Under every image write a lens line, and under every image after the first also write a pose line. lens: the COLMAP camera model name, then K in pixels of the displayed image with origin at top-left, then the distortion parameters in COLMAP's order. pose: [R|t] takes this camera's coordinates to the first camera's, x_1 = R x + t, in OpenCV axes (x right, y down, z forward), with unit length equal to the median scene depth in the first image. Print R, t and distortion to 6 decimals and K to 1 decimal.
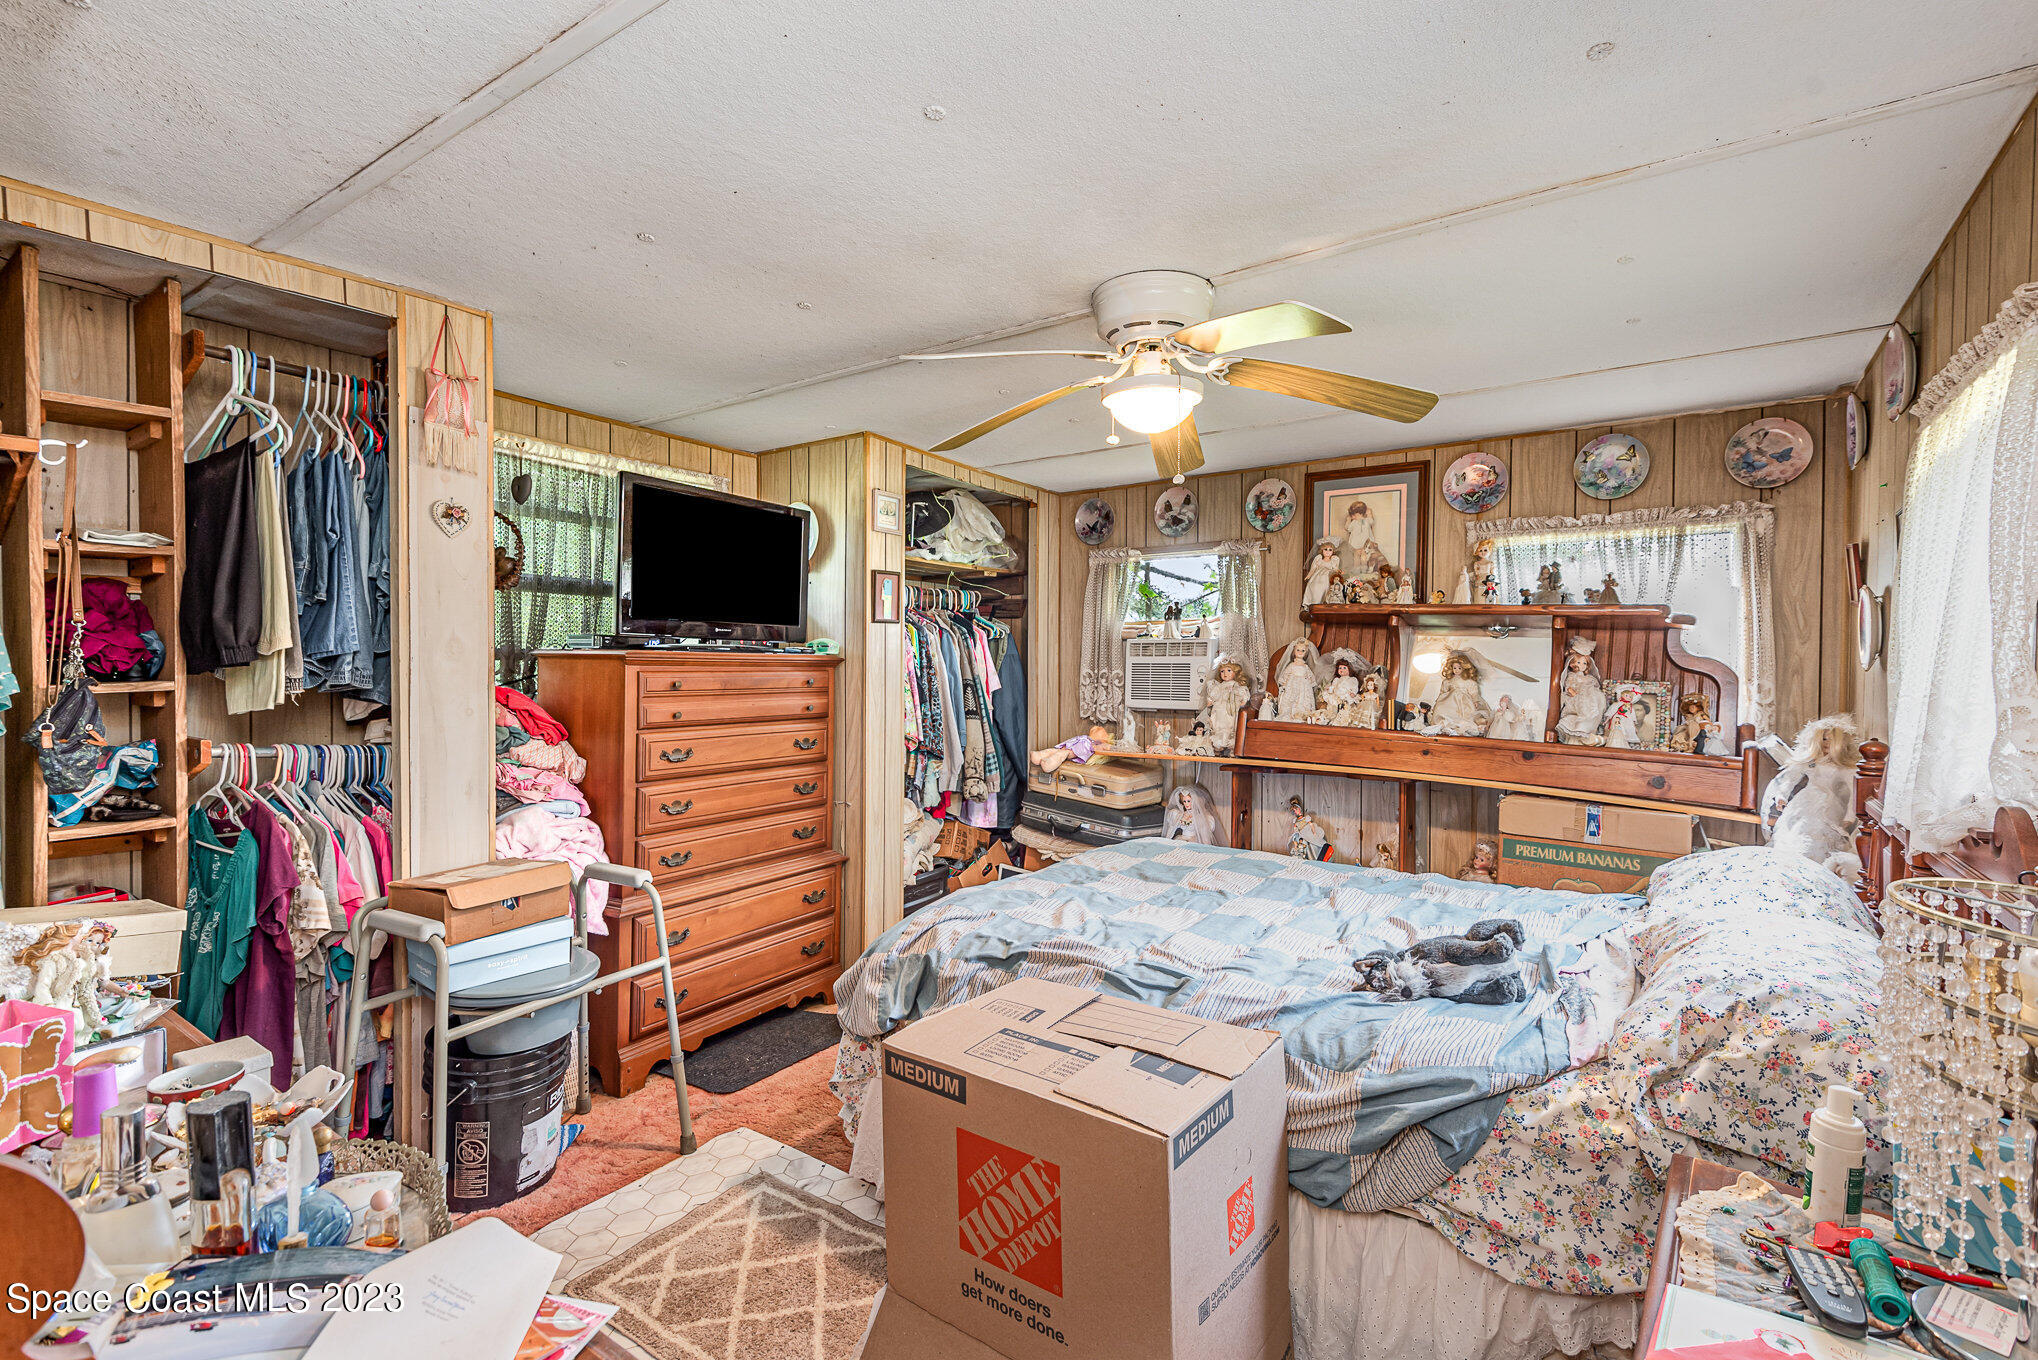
lens RADIAL K [[992.0, 0, 1019.0], [0, 992.0, 680.0], [0, 0, 1]] dist [0.022083, -0.000547]
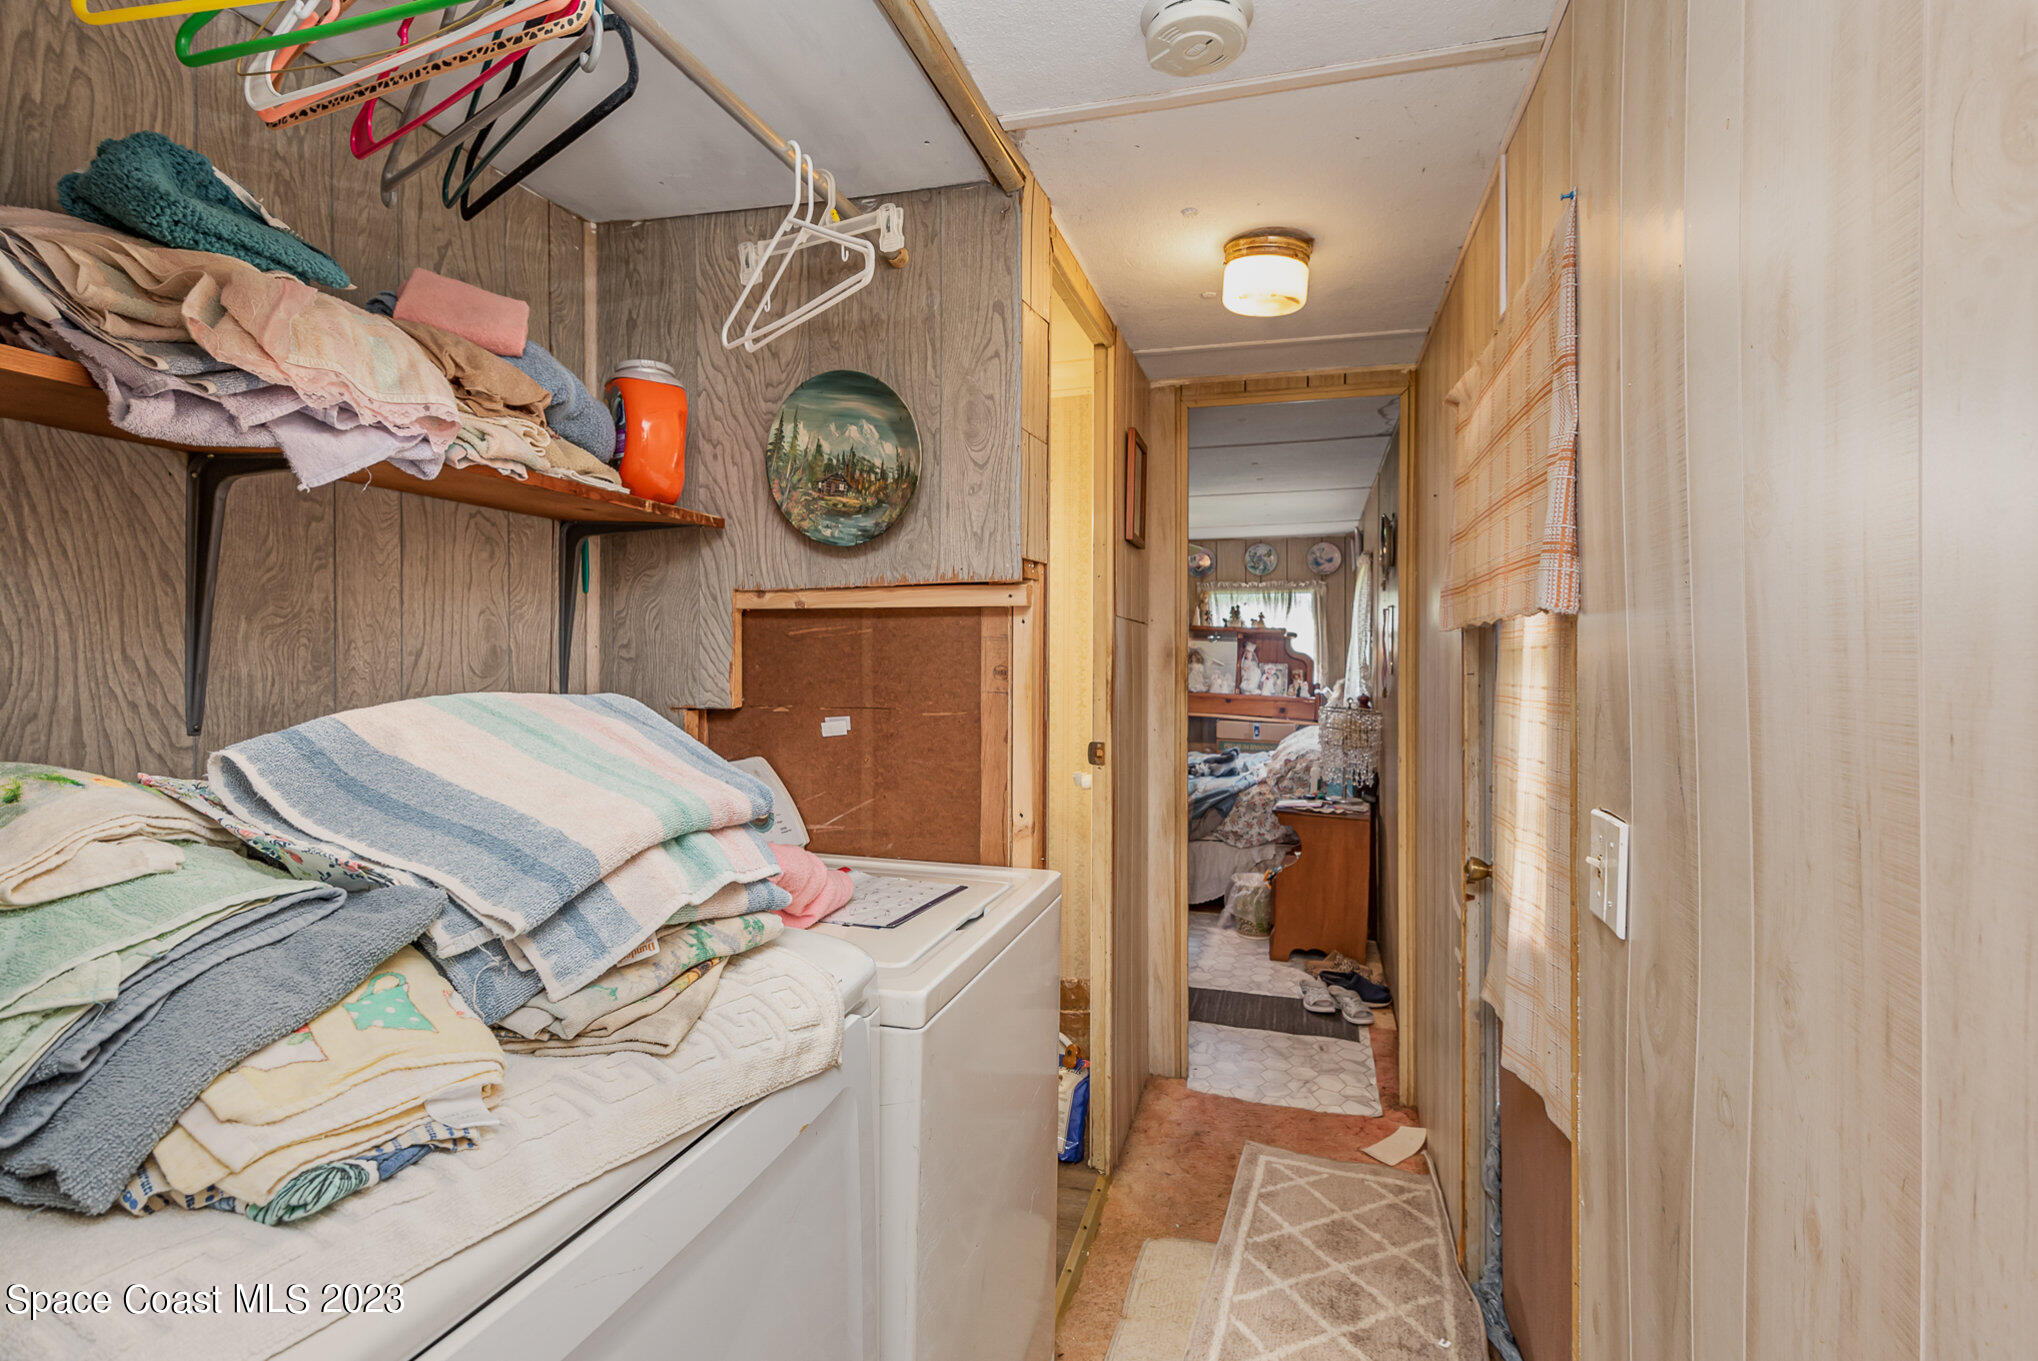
lens RADIAL K [[992.0, 0, 1019.0], [0, 992.0, 680.5], [0, 0, 1]] dist [0.022083, -0.000547]
pose [[0.955203, -0.018514, 0.295370, -0.526629], [0.015878, 0.999810, 0.011320, 0.003915], [-0.295524, -0.006123, 0.955316, -0.862215]]
